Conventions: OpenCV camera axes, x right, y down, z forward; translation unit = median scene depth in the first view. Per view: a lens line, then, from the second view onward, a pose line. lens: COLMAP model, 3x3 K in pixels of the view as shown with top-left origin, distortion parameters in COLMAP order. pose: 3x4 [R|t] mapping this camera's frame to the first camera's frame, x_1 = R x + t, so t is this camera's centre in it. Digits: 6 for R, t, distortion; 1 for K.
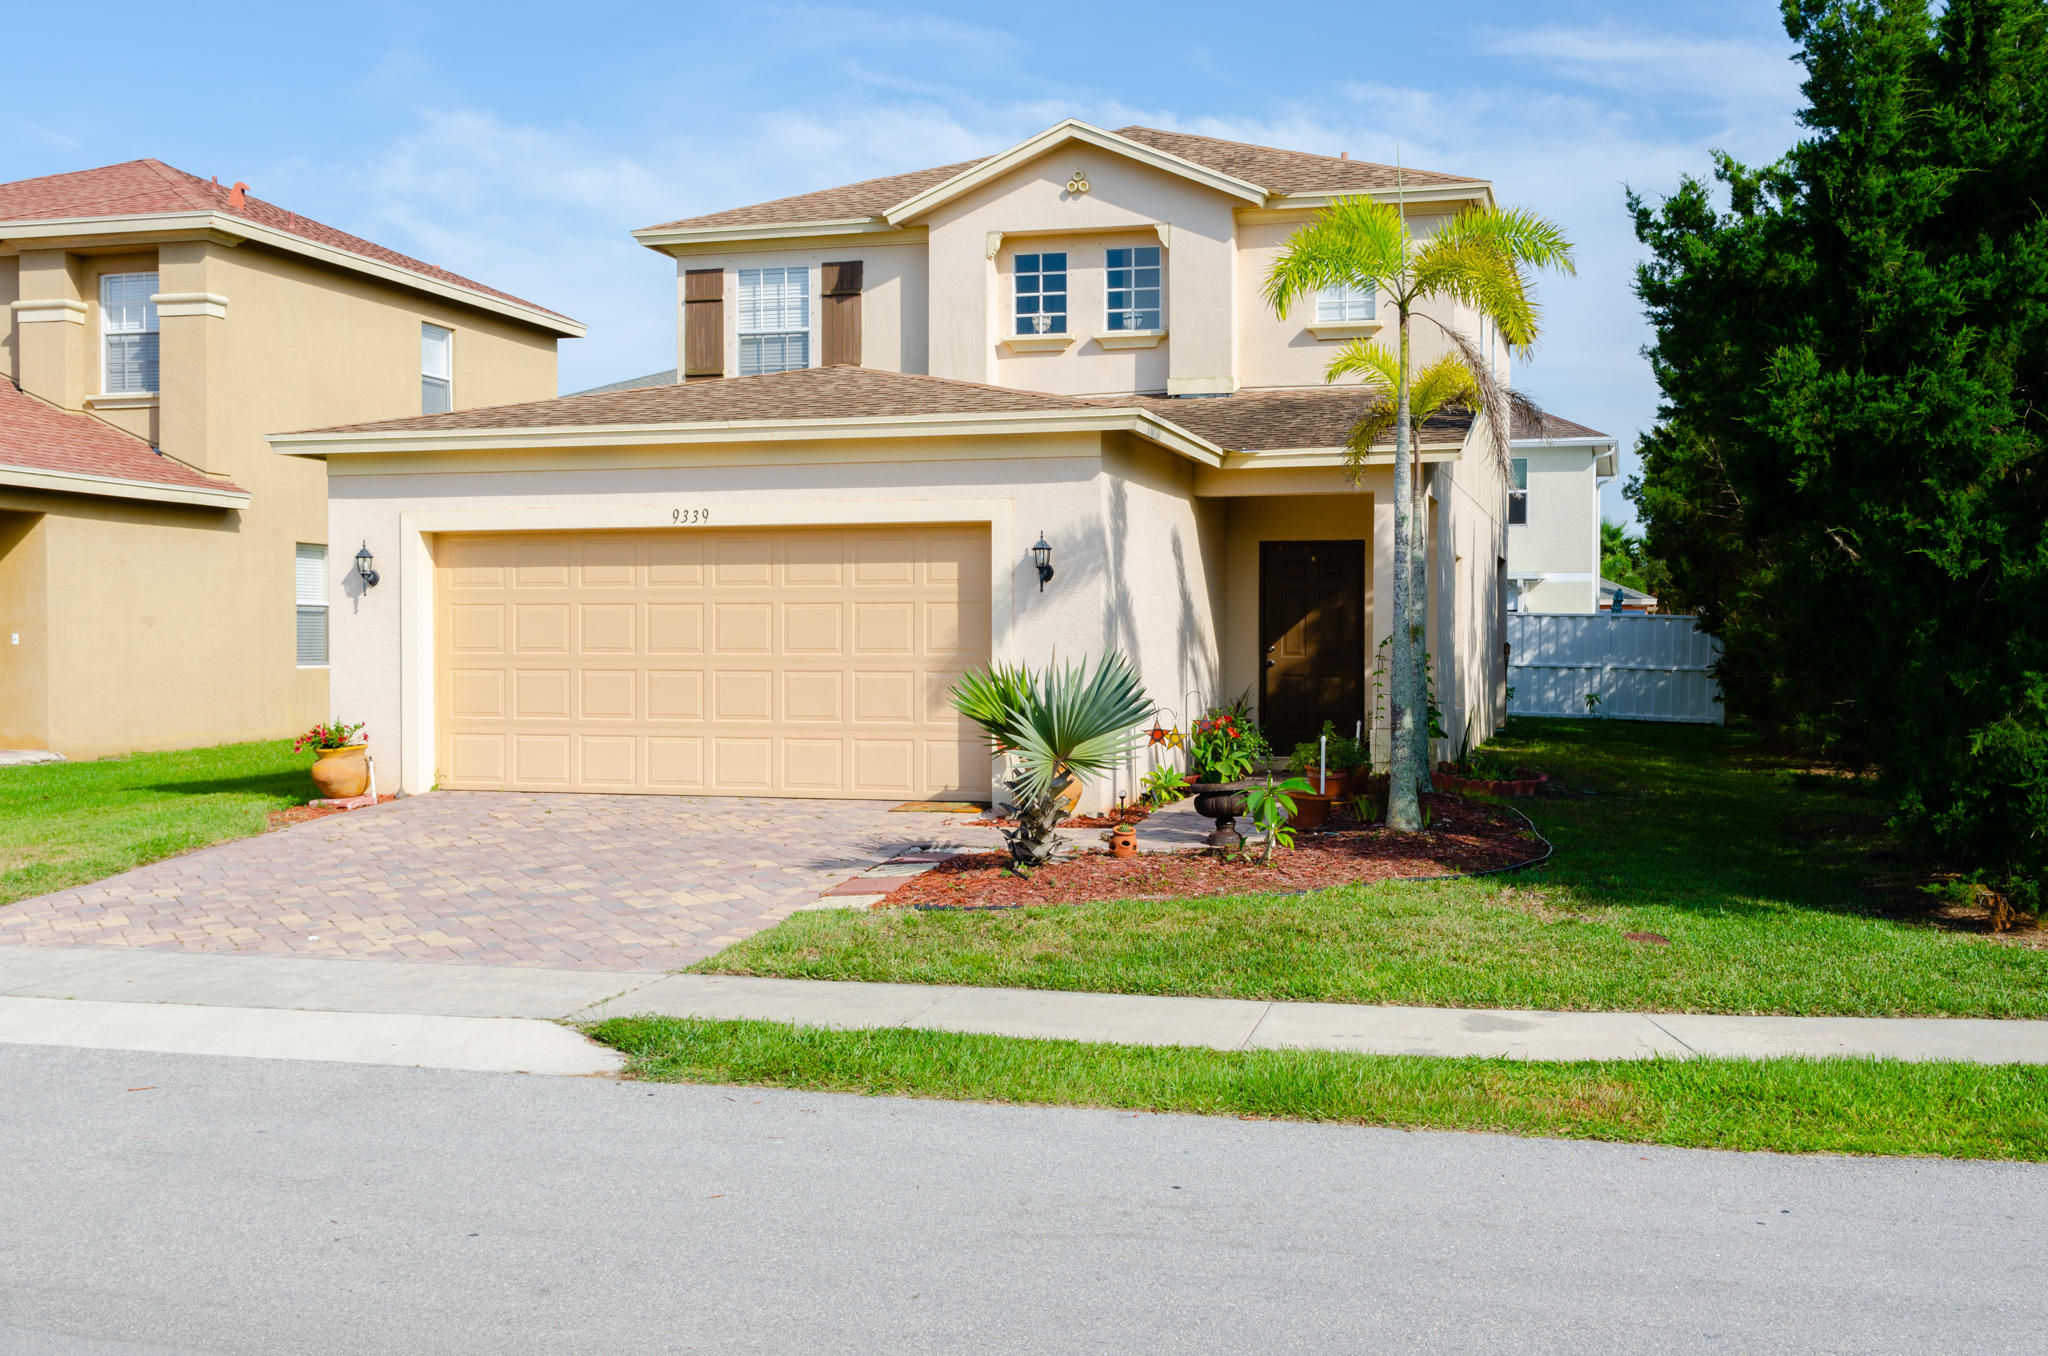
lens RADIAL K [[2203.2, 0, 1031.8], [0, 2203.2, 662.2], [0, 0, 1]] dist [0.013723, 0.000000]
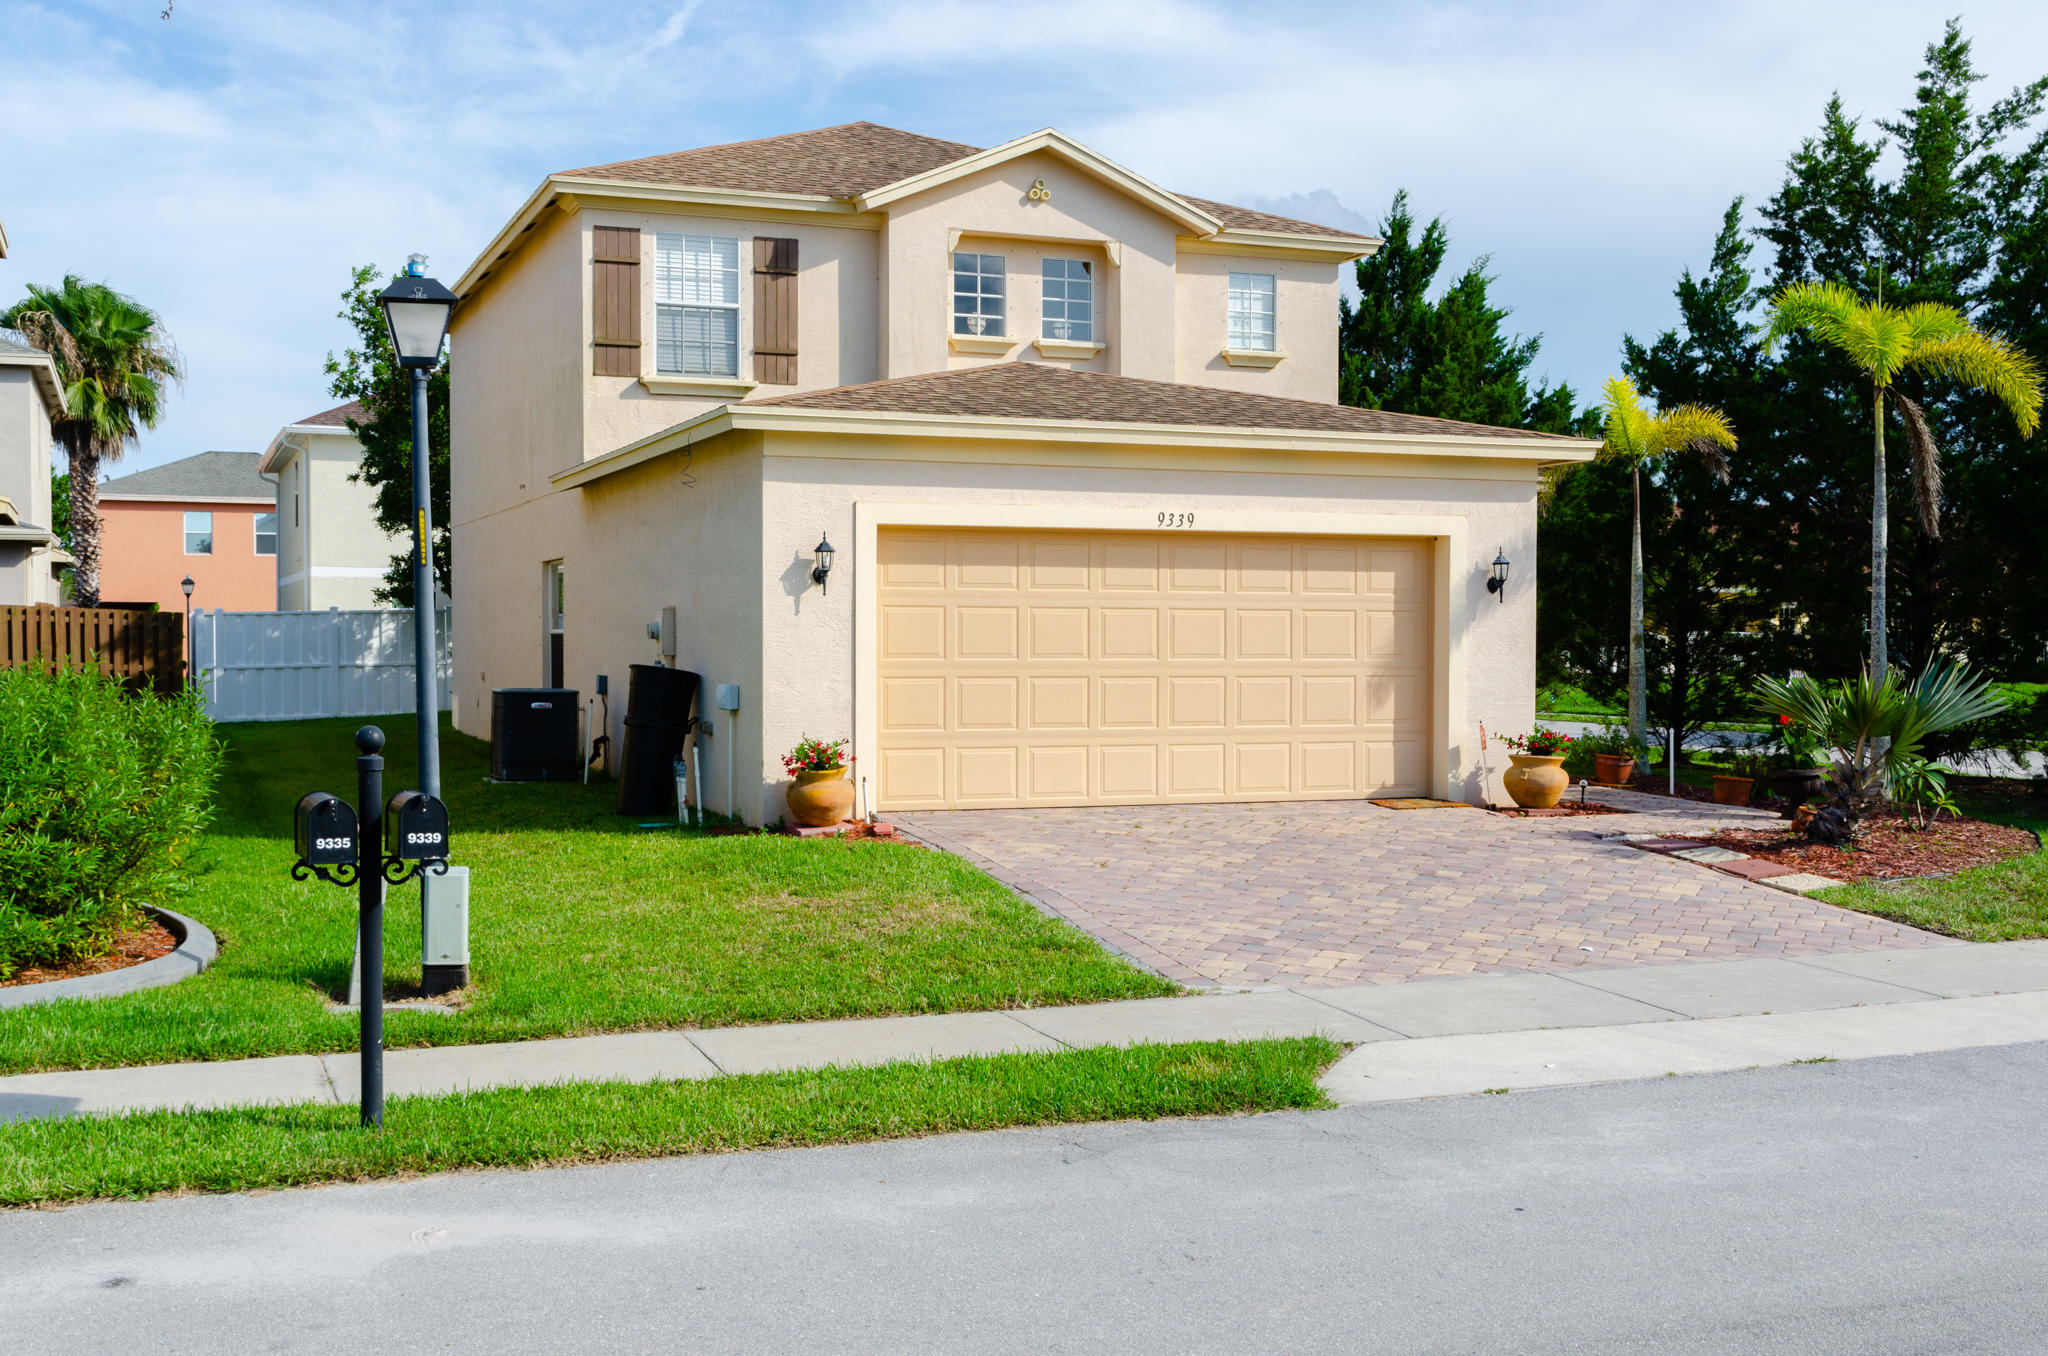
lens RADIAL K [[2203.2, 0, 1034.4], [0, 2203.2, 693.5], [0, 0, 1]] dist [0.013723, 0.000000]
pose [[0.785210, -0.013756, 0.619077, -0.613856], [0.002007, 0.999805, 0.019670, -0.006319], [-0.619227, -0.014203, 0.785084, 0.203237]]
